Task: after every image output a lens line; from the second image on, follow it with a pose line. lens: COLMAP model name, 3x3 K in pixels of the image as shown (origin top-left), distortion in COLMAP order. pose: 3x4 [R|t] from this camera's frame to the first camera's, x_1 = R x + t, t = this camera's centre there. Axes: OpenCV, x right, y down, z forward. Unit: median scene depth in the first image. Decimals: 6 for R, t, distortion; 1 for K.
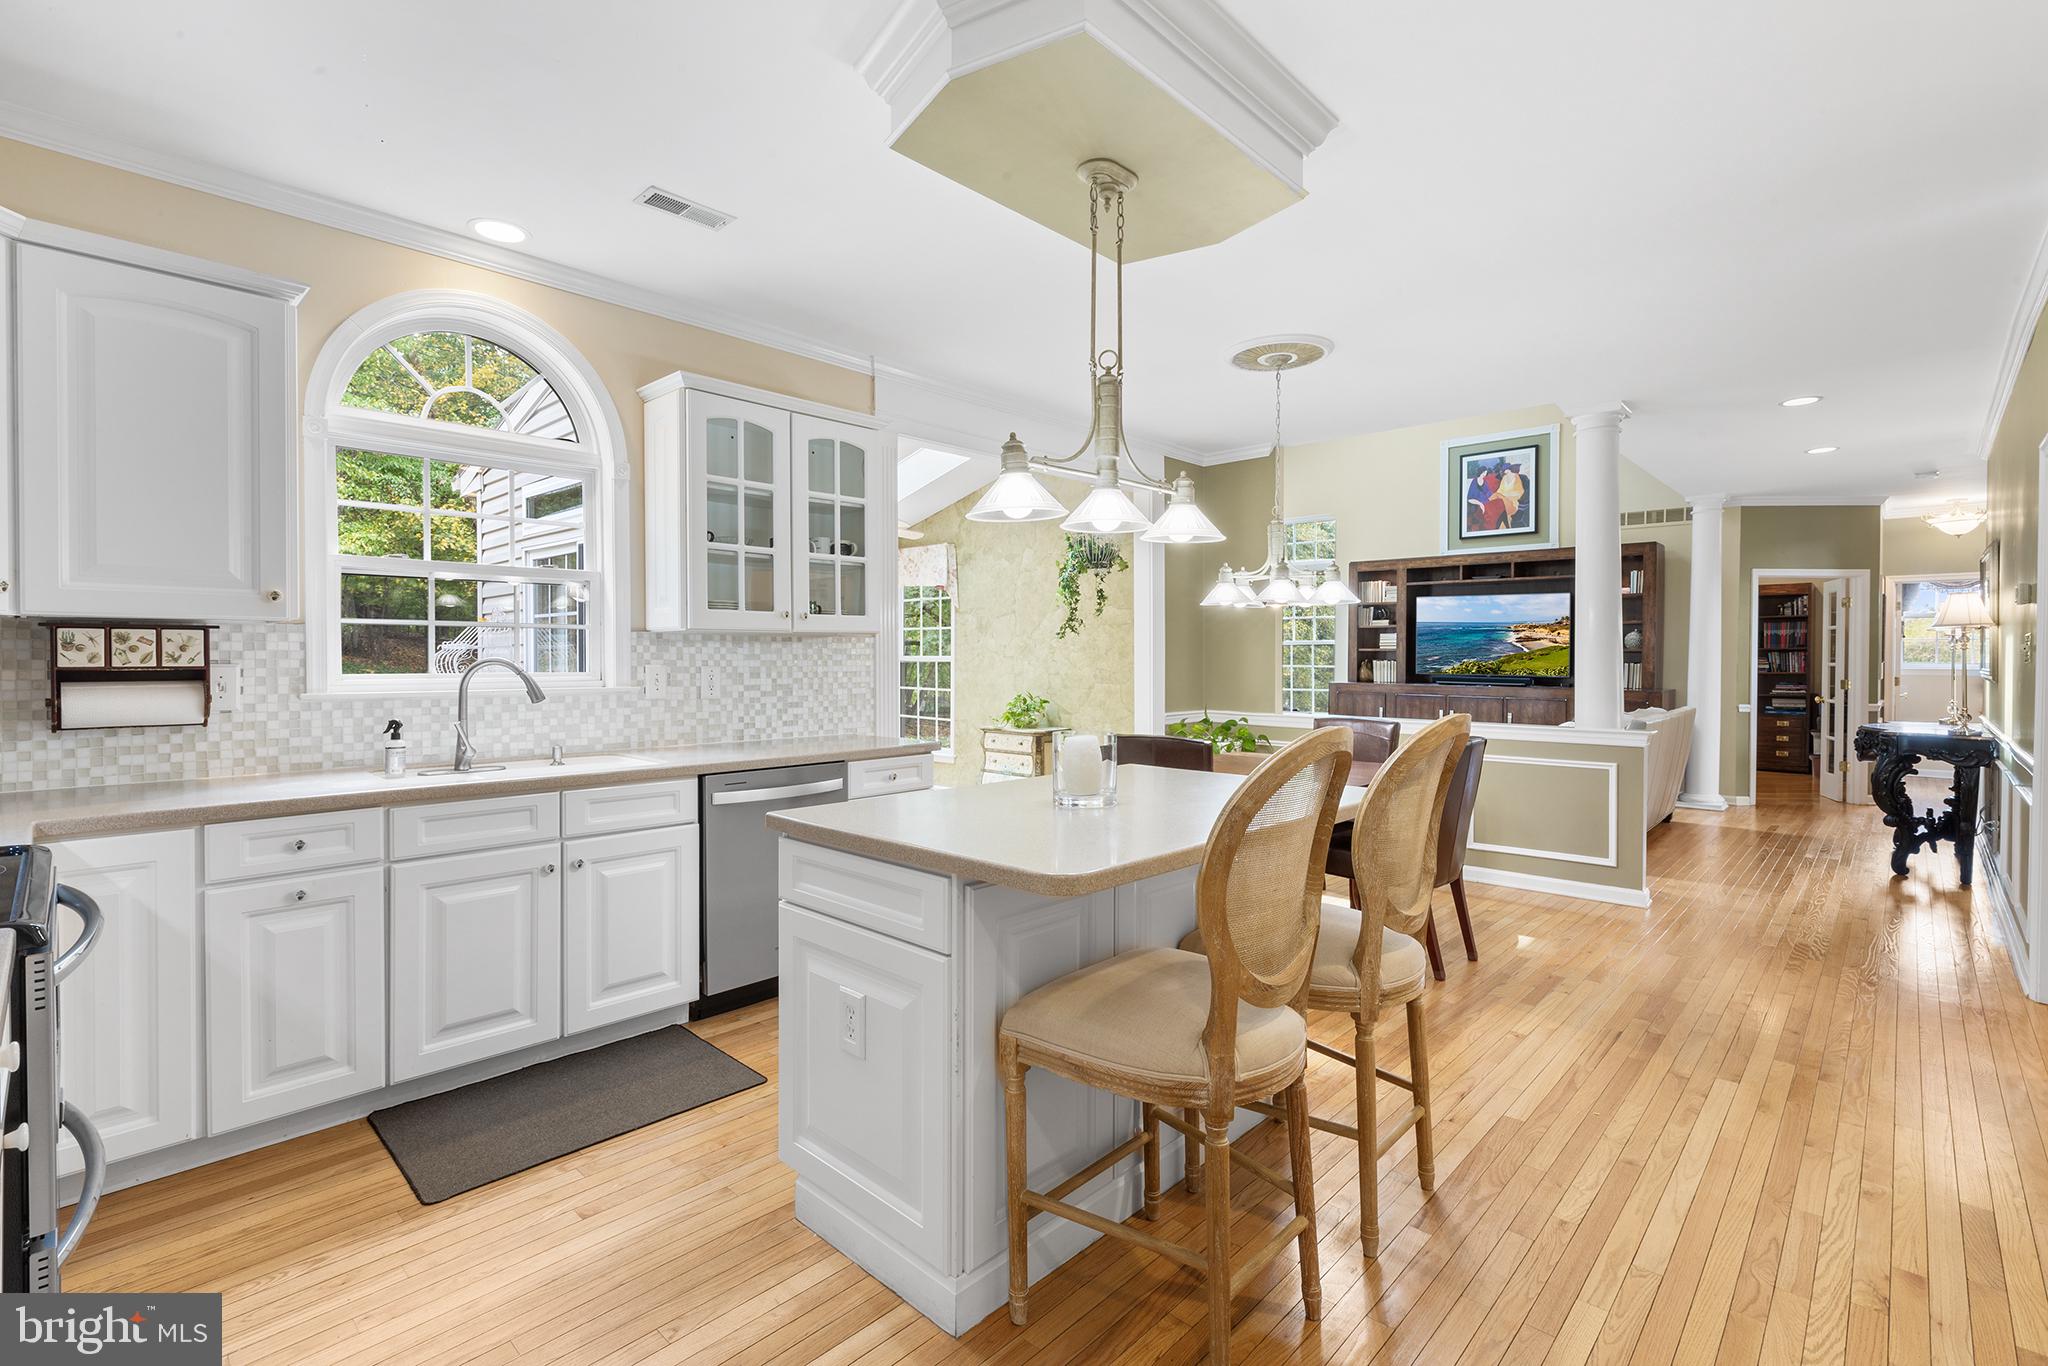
lens RADIAL K [[931.3, 0, 1024.0], [0, 931.3, 683.0], [0, 0, 1]] dist [0.001139, 0.000063]
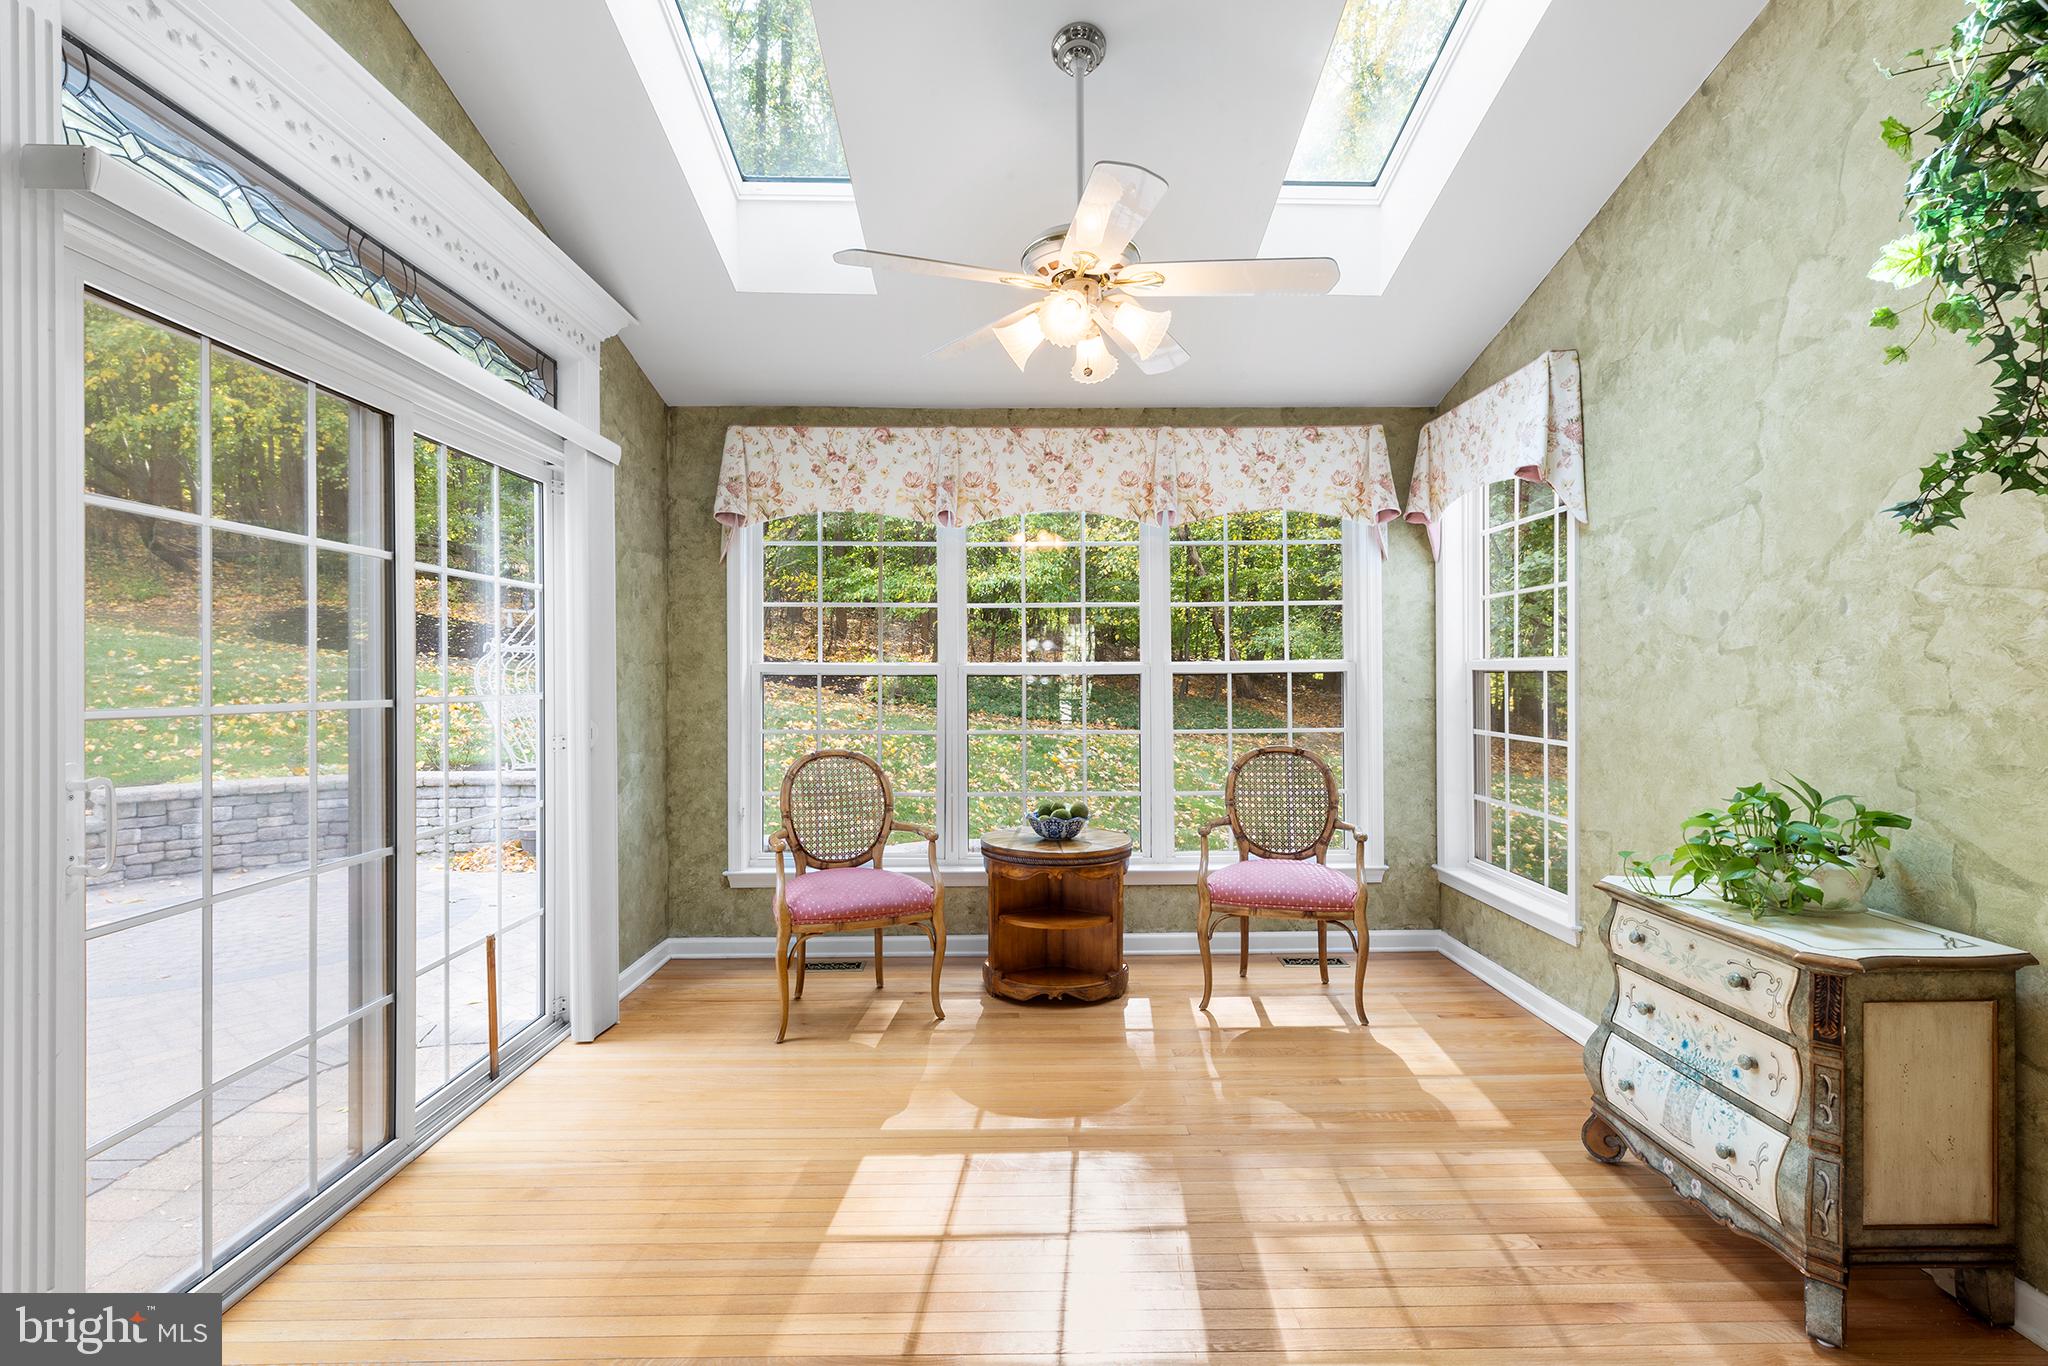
lens RADIAL K [[920.6, 0, 1034.2], [0, 920.6, 671.9], [0, 0, 1]] dist [-0.000389, 0.000010]
pose [[0.693346, -0.006187, -0.720578, 0.042133], [-0.017966, 0.999504, -0.025869, -0.009485], [0.720381, 0.030882, 0.692891, 0.648530]]
